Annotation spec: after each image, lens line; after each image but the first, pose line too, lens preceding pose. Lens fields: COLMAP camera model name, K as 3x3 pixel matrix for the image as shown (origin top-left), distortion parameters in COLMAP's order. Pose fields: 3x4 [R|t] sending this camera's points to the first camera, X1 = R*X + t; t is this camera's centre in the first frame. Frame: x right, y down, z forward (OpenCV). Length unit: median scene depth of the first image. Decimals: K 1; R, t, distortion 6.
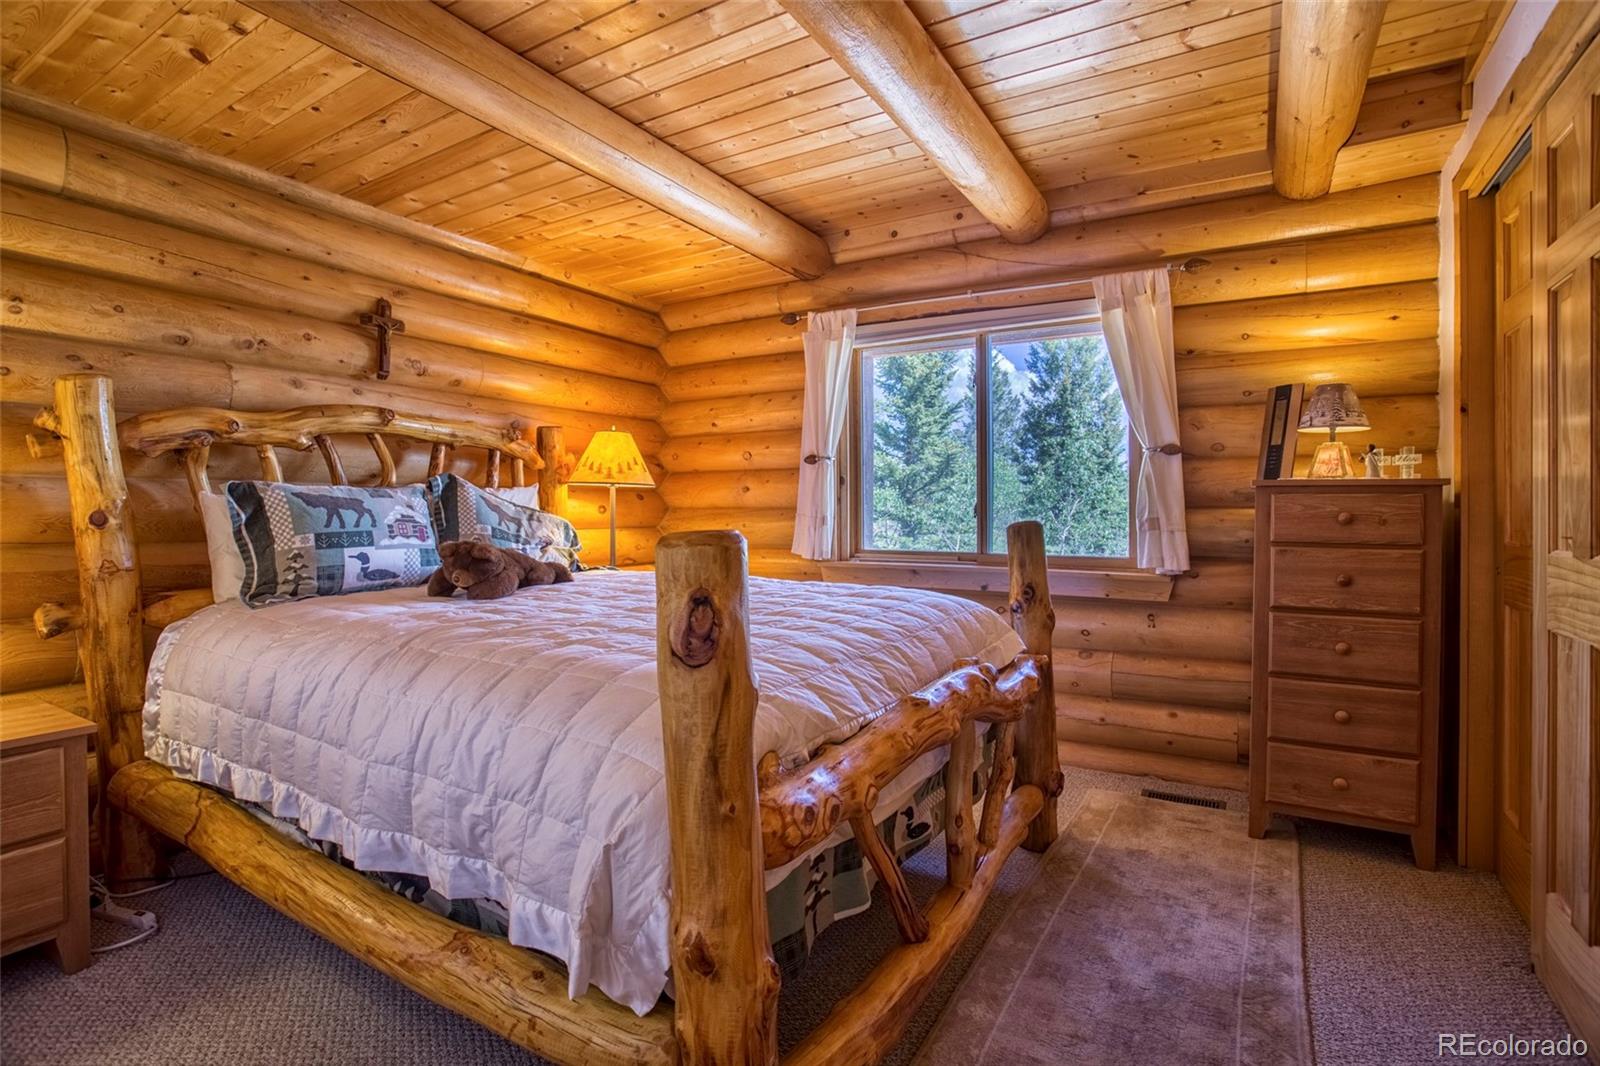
lens RADIAL K [[777.9, 0, 796.1], [0, 777.9, 513.4], [0, 0, 1]] dist [-0.073814, 0.033943]
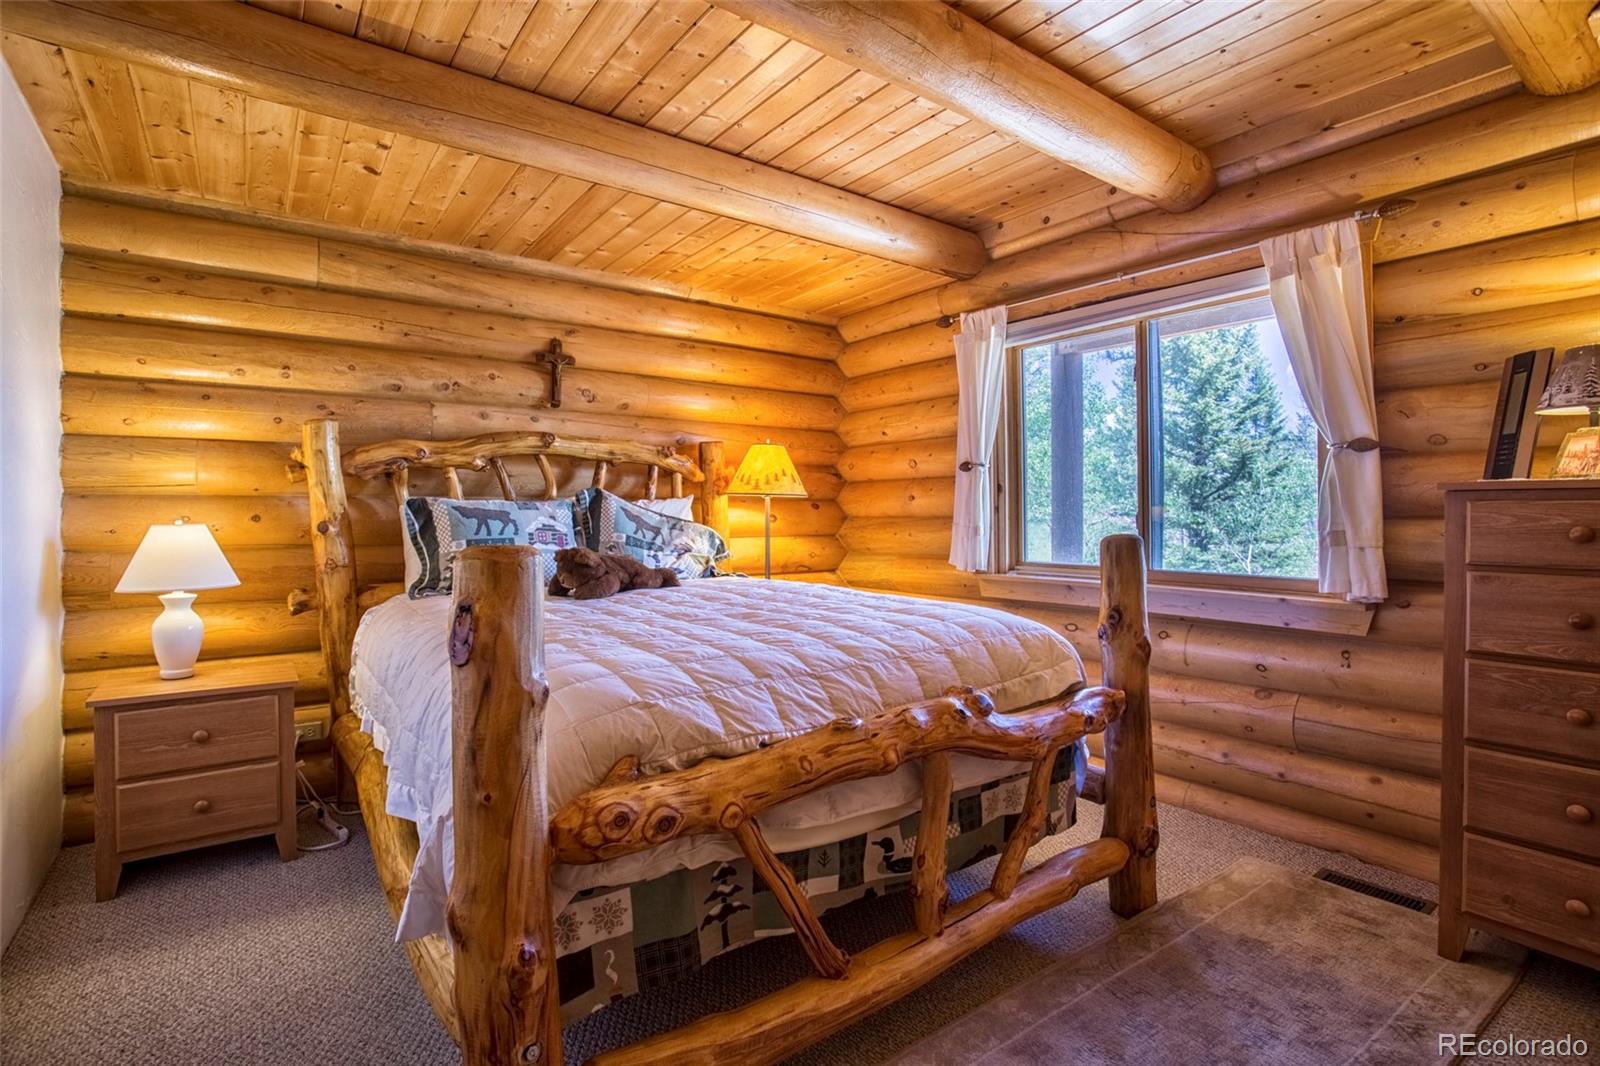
lens RADIAL K [[777.9, 0, 796.1], [0, 777.9, 513.4], [0, 0, 1]] dist [-0.073814, 0.033943]
pose [[0.922864, -0.001606, -0.385124, 0.271540], [-0.001263, 0.999973, -0.007197, -0.006479], [0.385125, 0.007128, 0.922837, 0.056342]]
